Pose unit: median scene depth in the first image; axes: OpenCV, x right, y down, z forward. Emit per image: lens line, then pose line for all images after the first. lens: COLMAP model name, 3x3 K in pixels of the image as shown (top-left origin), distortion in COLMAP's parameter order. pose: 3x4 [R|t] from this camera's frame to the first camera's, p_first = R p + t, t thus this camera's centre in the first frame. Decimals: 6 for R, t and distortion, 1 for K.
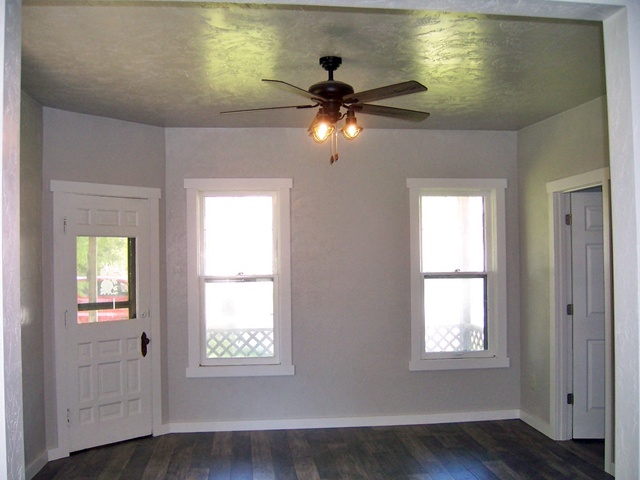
lens RADIAL K [[662.9, 0, 320.1], [0, 662.9, 257.5], [0, 0, 1]] dist [-0.145130, 0.005875]
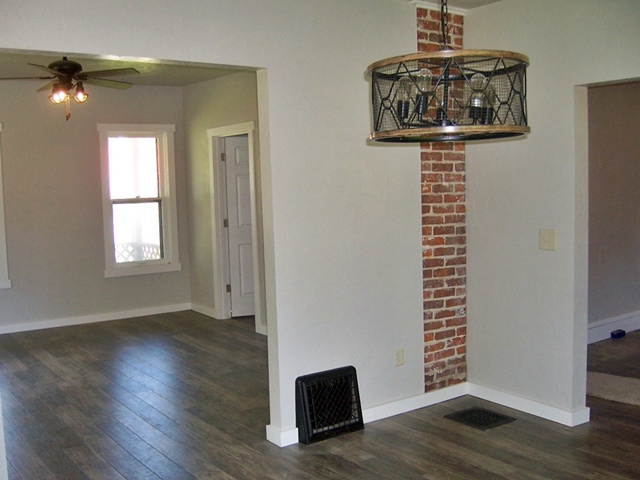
lens RADIAL K [[662.5, 0, 284.4], [0, 662.5, 241.9], [0, 0, 1]] dist [-0.130365, 0.050283]
pose [[0.887930, -0.054593, 0.456727, -0.138602], [0.015769, 0.995961, 0.088391, -0.001346], [-0.459708, -0.071283, 0.885205, -0.282258]]
